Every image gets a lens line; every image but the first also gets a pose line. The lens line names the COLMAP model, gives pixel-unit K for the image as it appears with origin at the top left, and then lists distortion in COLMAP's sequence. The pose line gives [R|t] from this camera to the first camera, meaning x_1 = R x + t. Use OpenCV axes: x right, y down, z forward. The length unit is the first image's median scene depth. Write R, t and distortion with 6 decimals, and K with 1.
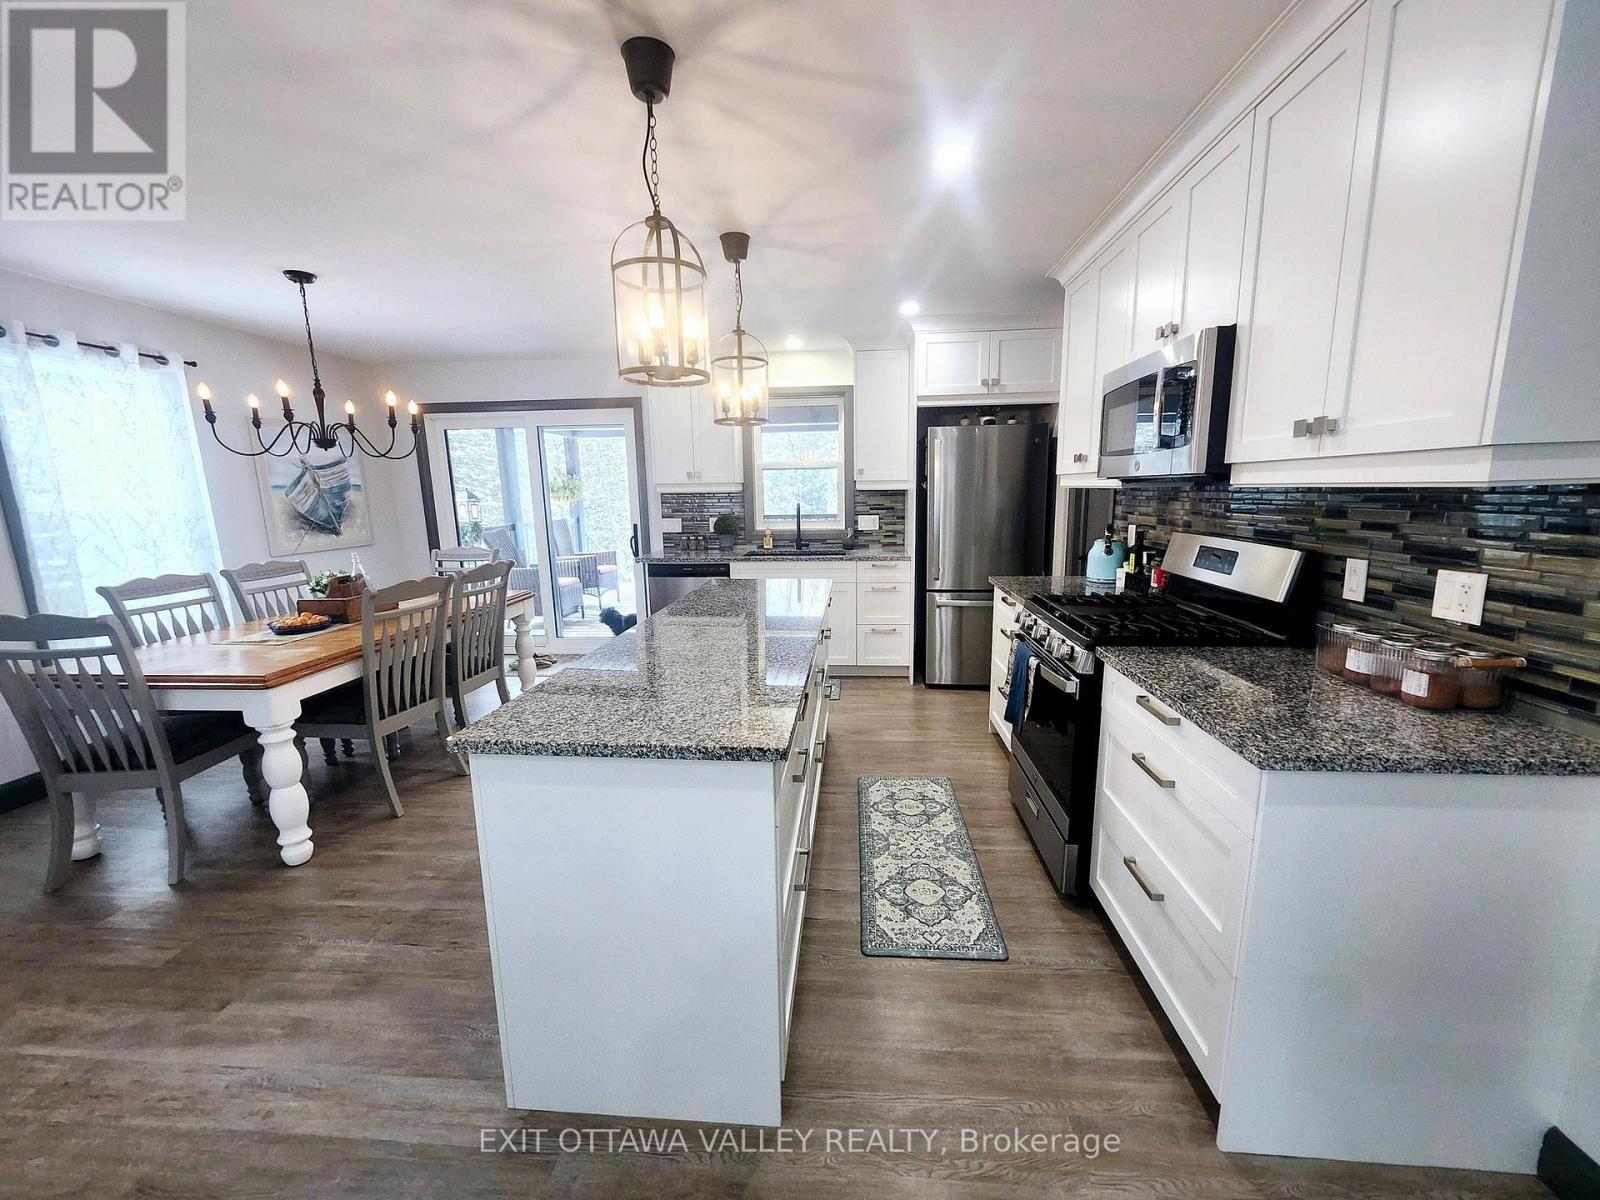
lens RADIAL K [[627.5, 0, 806.2], [0, 627.5, 603.7], [0, 0, 1]] dist [-0.000777, -0.000112]
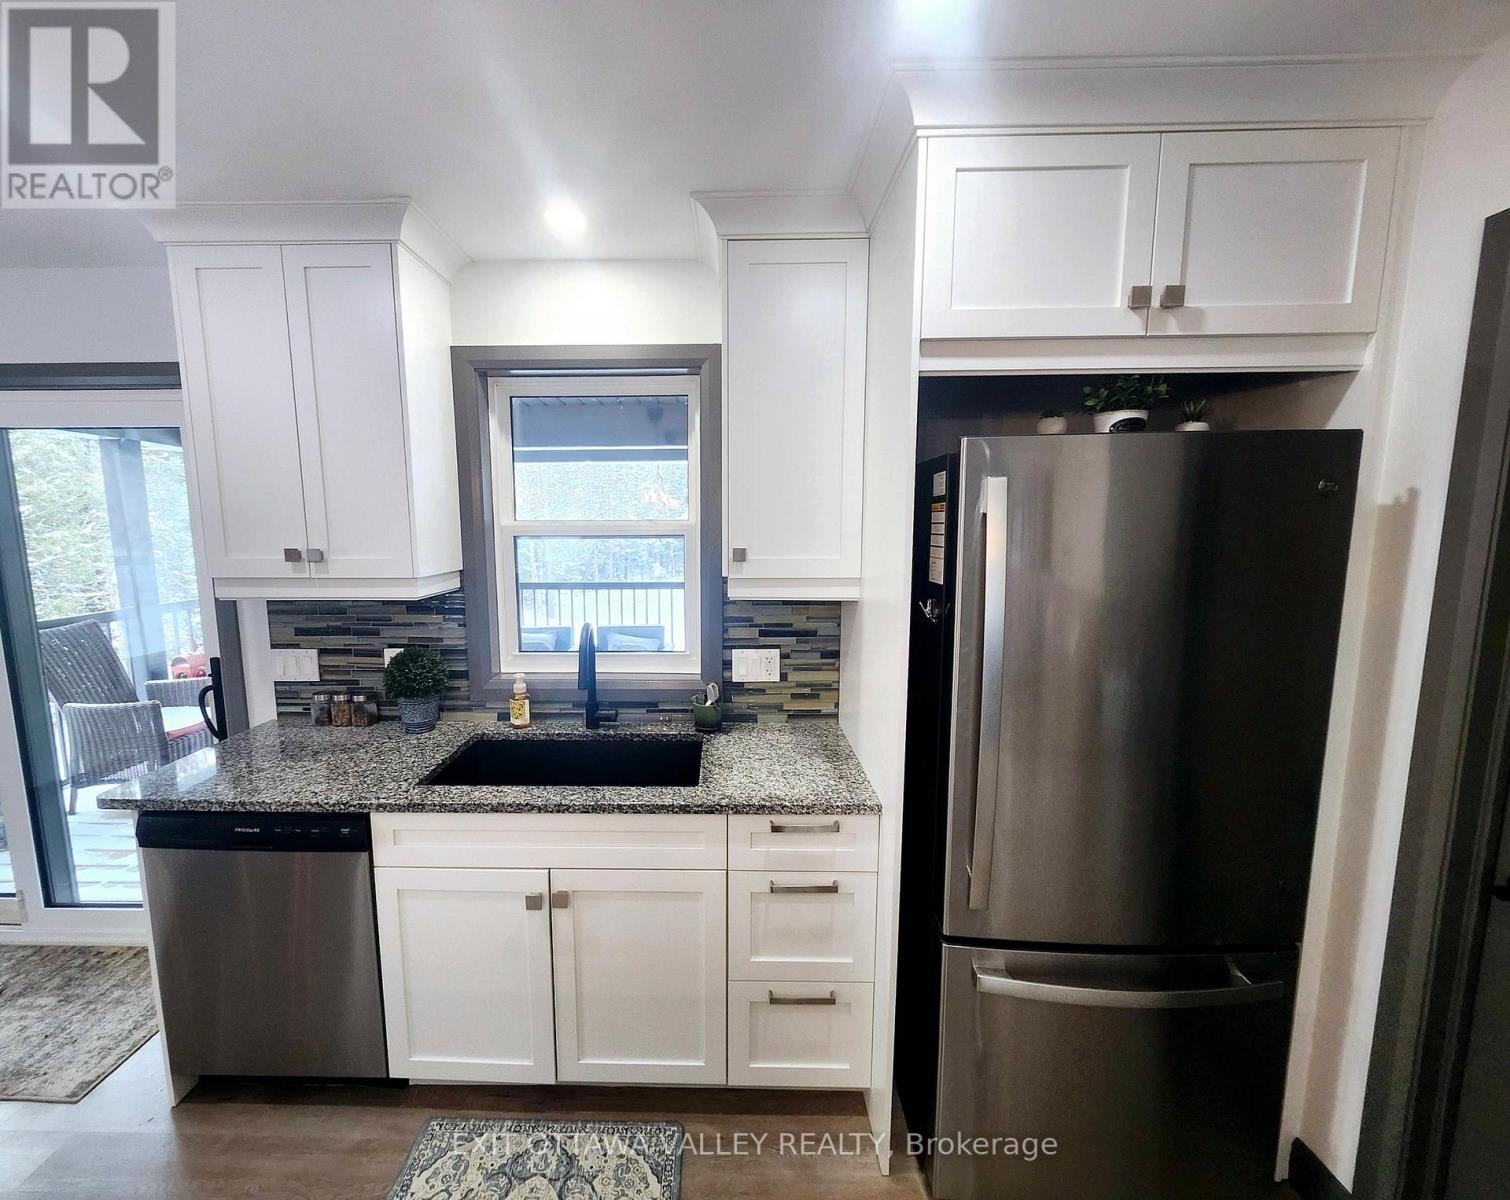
lens RADIAL K [[623.1, 0, 715.5], [0, 623.1, 603.2], [0, 0, 1]] dist [0.011981, 0.000030]
pose [[0.998505, 0.008095, 0.054059, 0.096666], [-0.005119, 0.998475, -0.054964, -0.297581], [-0.054421, 0.054605, 0.997024, 1.151040]]
